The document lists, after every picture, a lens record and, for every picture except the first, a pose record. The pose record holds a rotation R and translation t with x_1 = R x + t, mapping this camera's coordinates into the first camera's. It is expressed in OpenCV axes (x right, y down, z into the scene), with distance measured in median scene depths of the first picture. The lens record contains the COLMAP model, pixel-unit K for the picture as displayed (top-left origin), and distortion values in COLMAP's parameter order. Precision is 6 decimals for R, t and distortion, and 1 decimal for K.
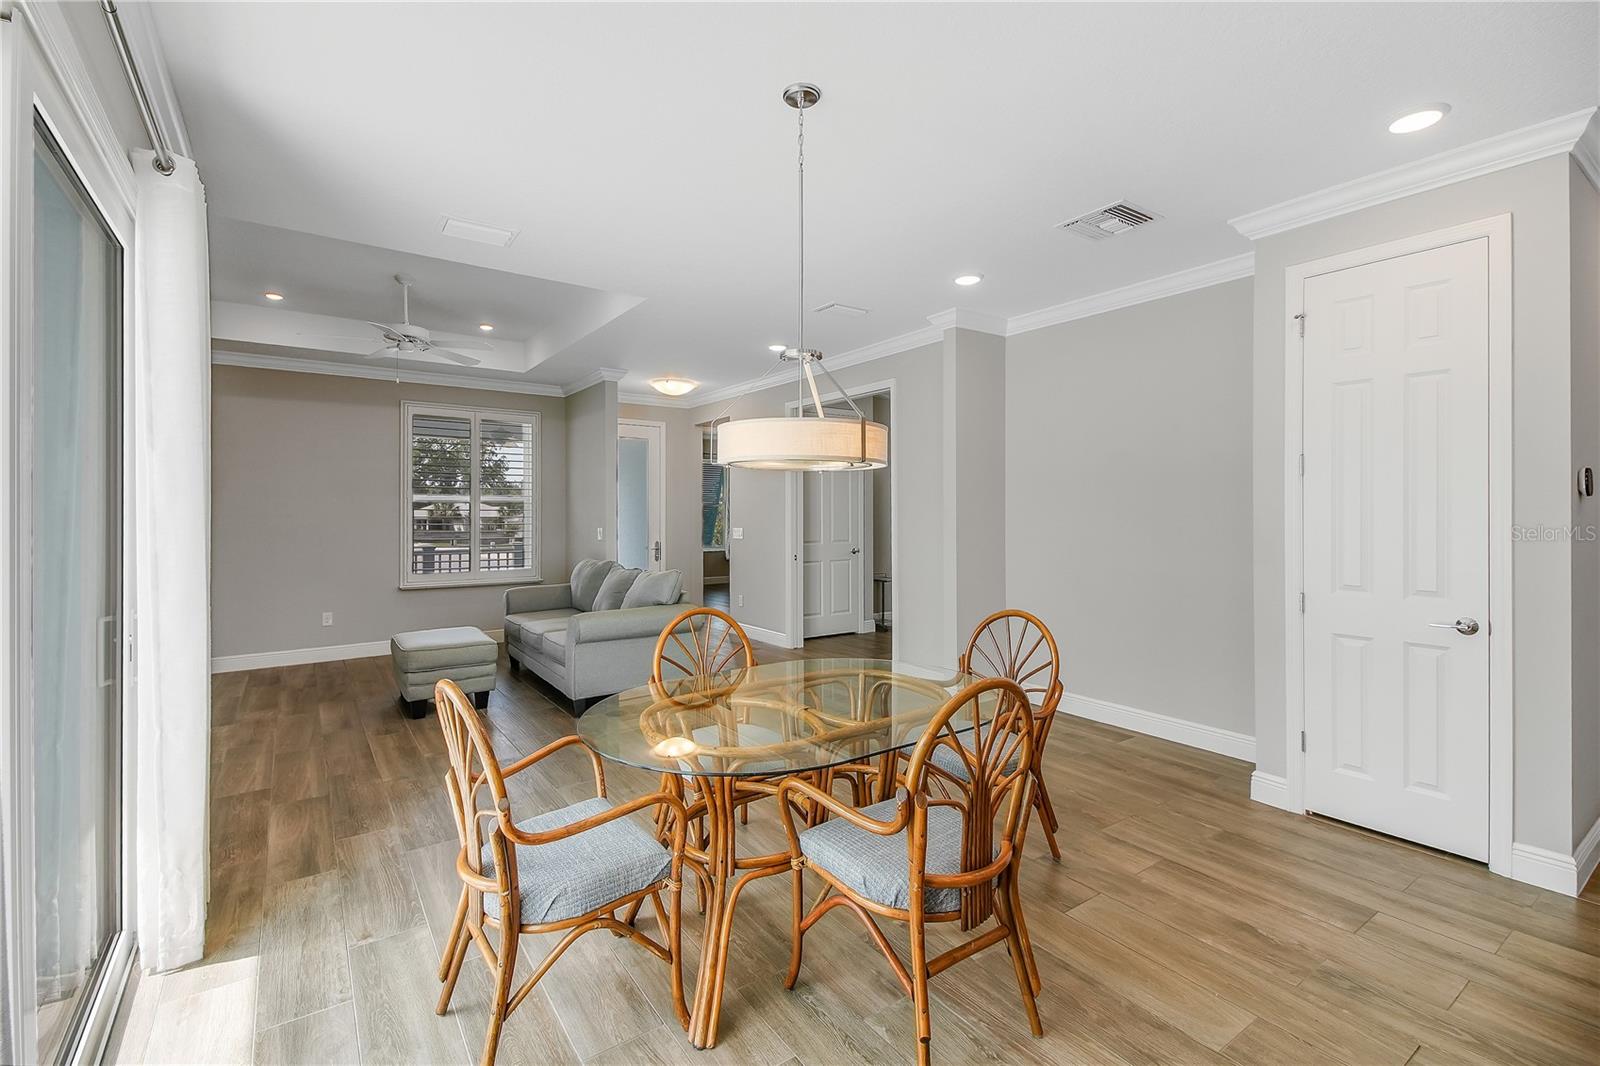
lens RADIAL K [[704.9, 0, 794.2], [0, 704.9, 503.8], [0, 0, 1]] dist [0.049356, -0.024434]
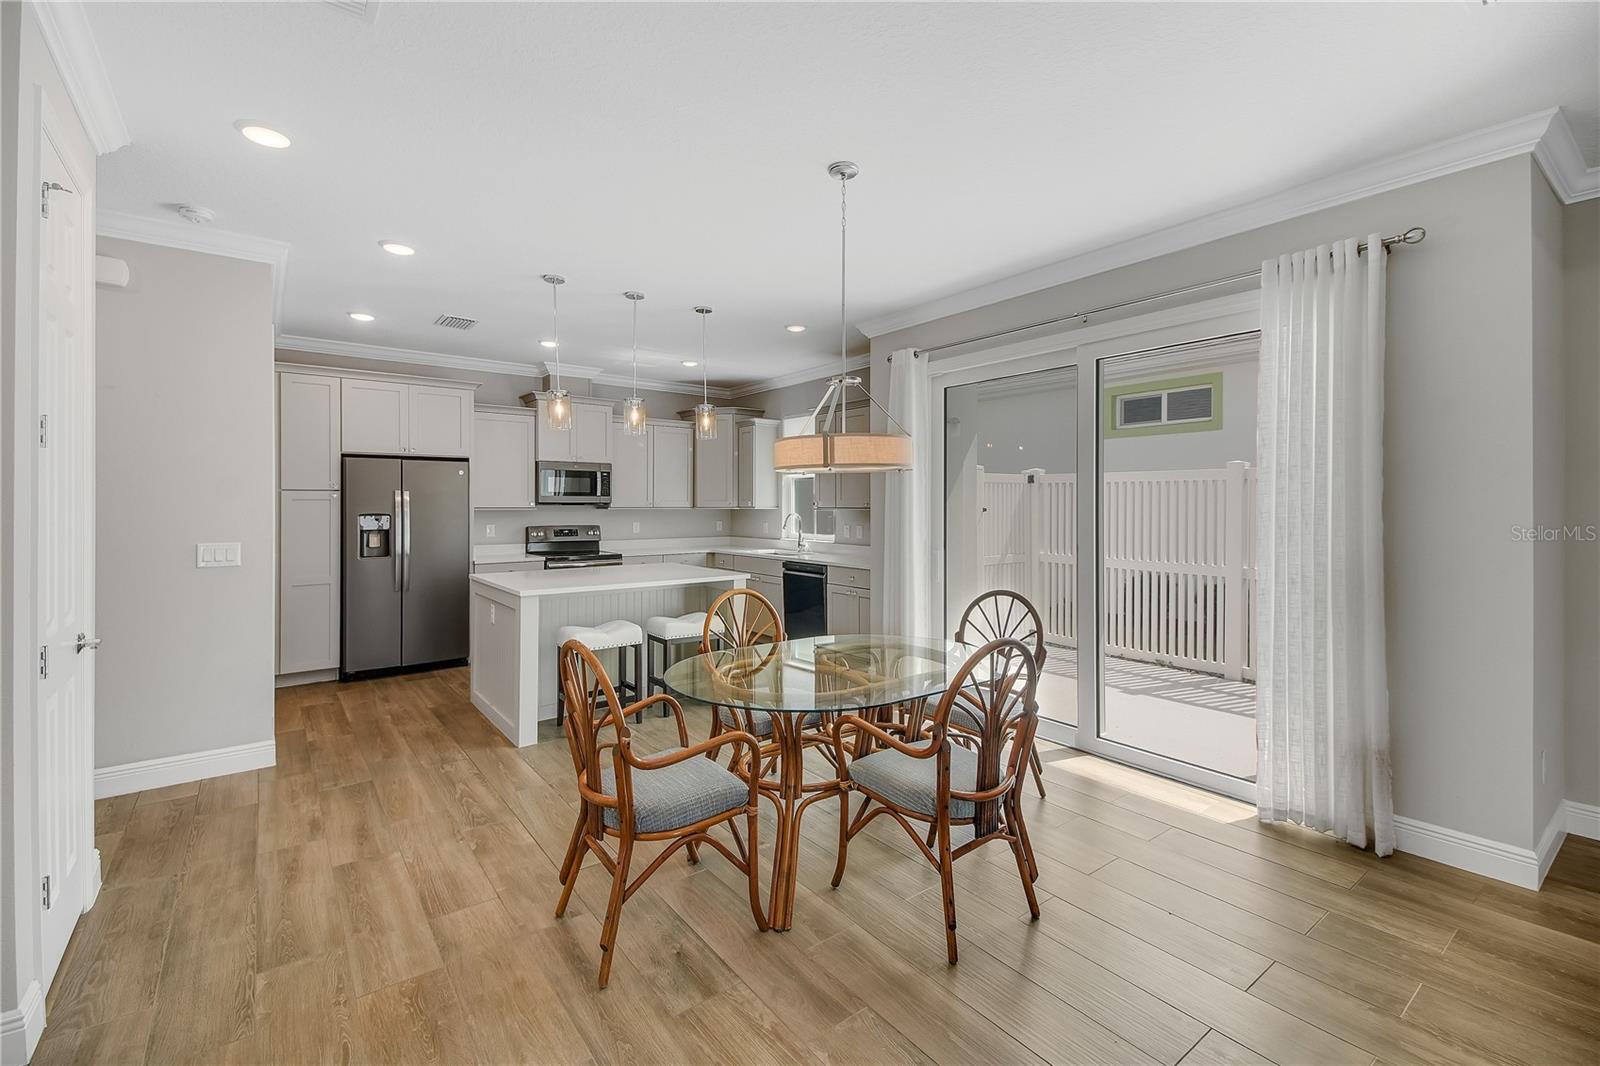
lens RADIAL K [[681.6, 0, 784.9], [0, 681.6, 504.5], [0, 0, 1]] dist [0.038989, -0.017889]
pose [[-0.999552, 0.000591, -0.029932, 0.123877], [0.000892, 0.999949, -0.010034, 0.014279], [0.029924, -0.010056, -0.999502, 1.832689]]
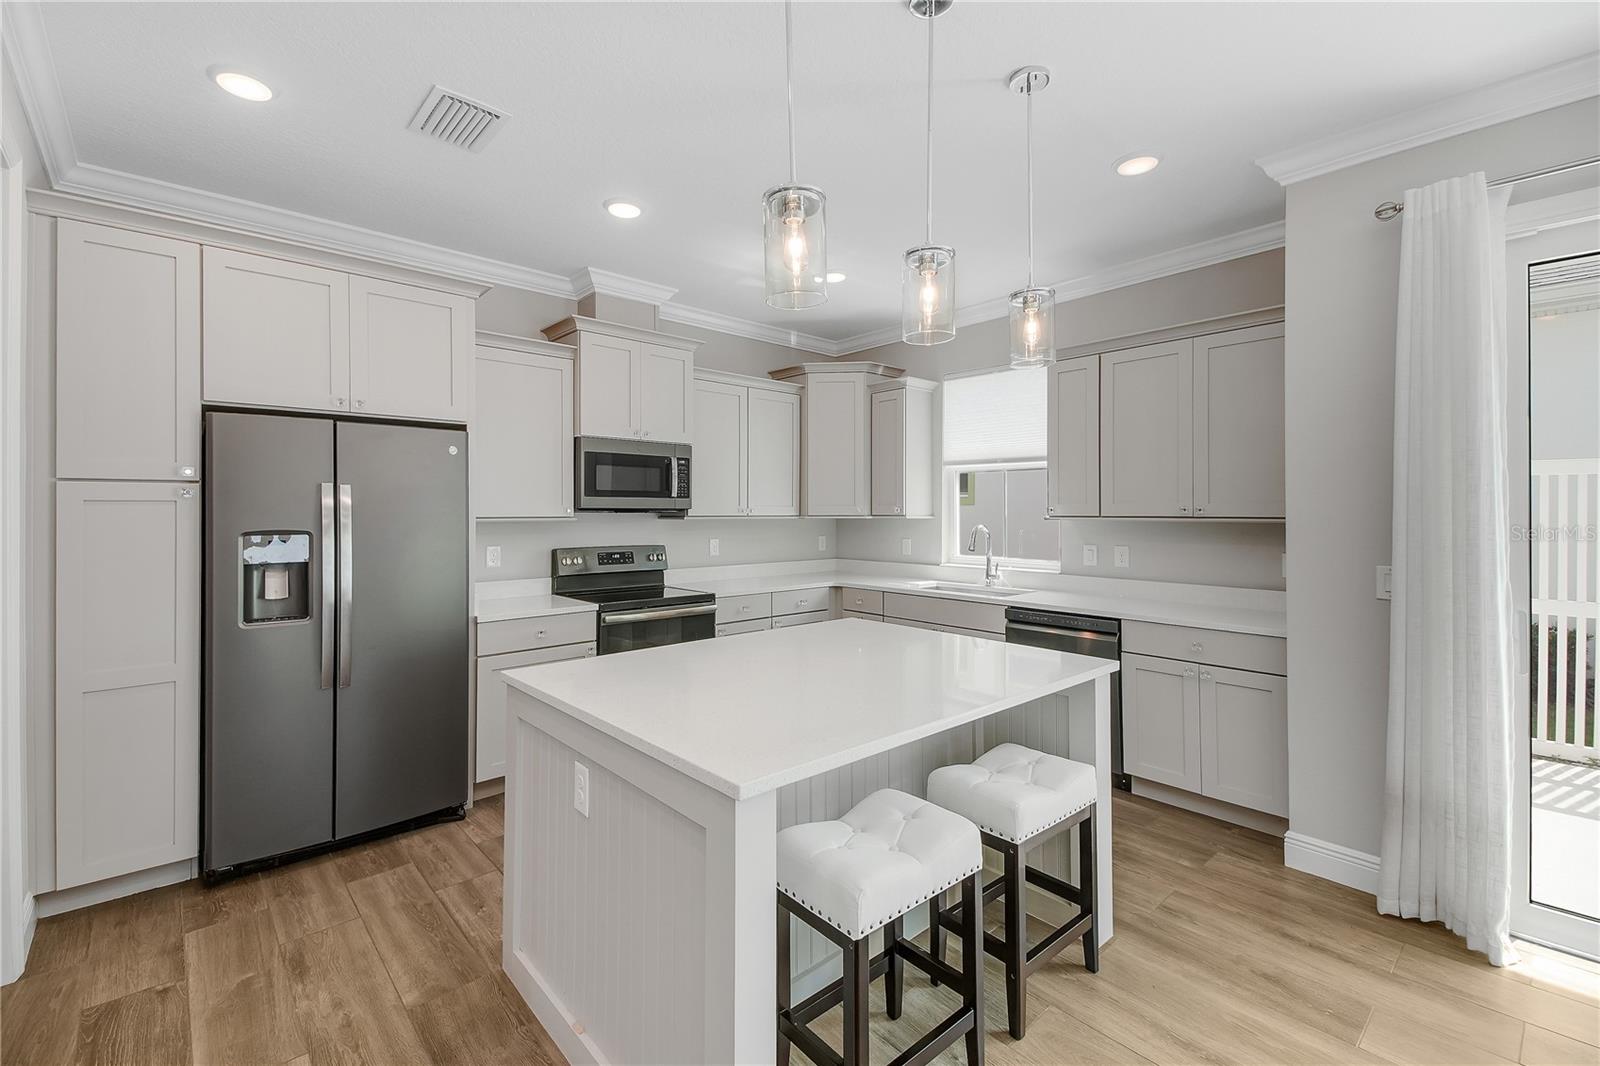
lens RADIAL K [[679.8, 0, 783.0], [0, 679.8, 514.0], [0, 0, 1]] dist [0.028246, -0.000328]
pose [[-0.994400, 0.001542, -0.105671, 0.633608], [0.002321, 0.999971, -0.007249, 0.005636], [0.105657, -0.007453, -0.994375, 0.865411]]
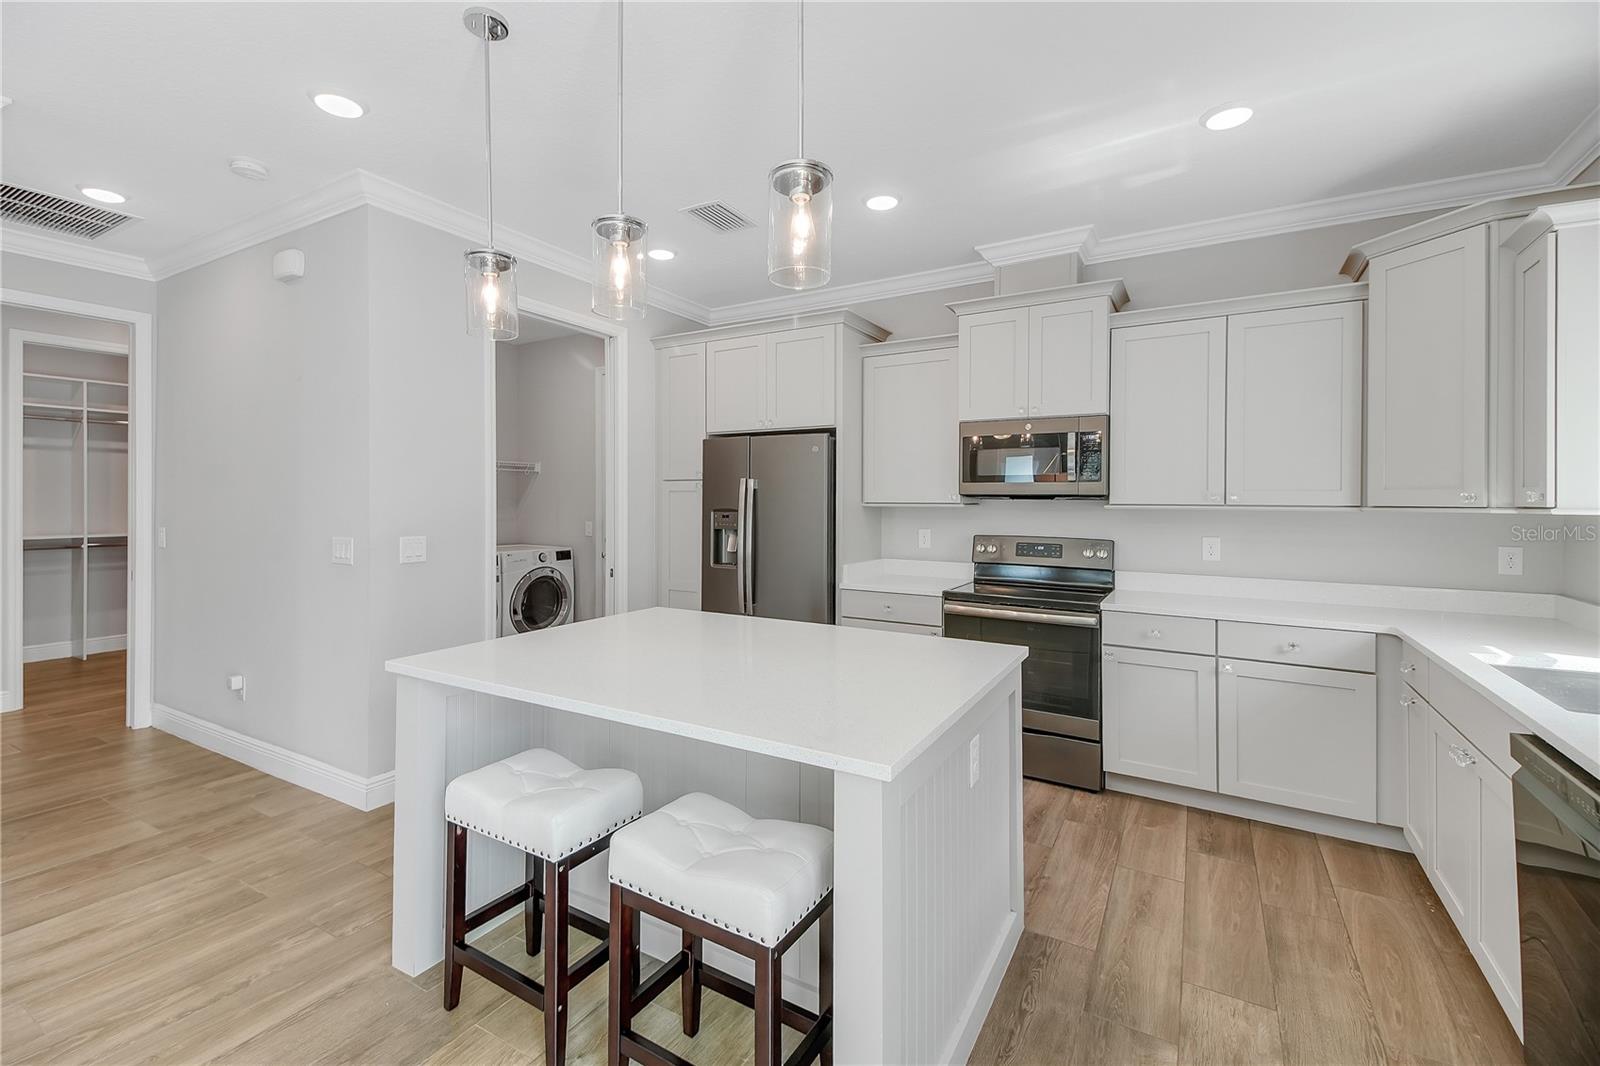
lens RADIAL K [[689.0, 0, 782.6], [0, 689.0, 498.2], [0, 0, 1]] dist [0.022296, -0.013289]
pose [[-0.403101, -0.000313, 0.915155, -0.202741], [-0.013592, 0.999892, -0.005645, 0.003699], [-0.915055, -0.014714, -0.403062, 0.352245]]
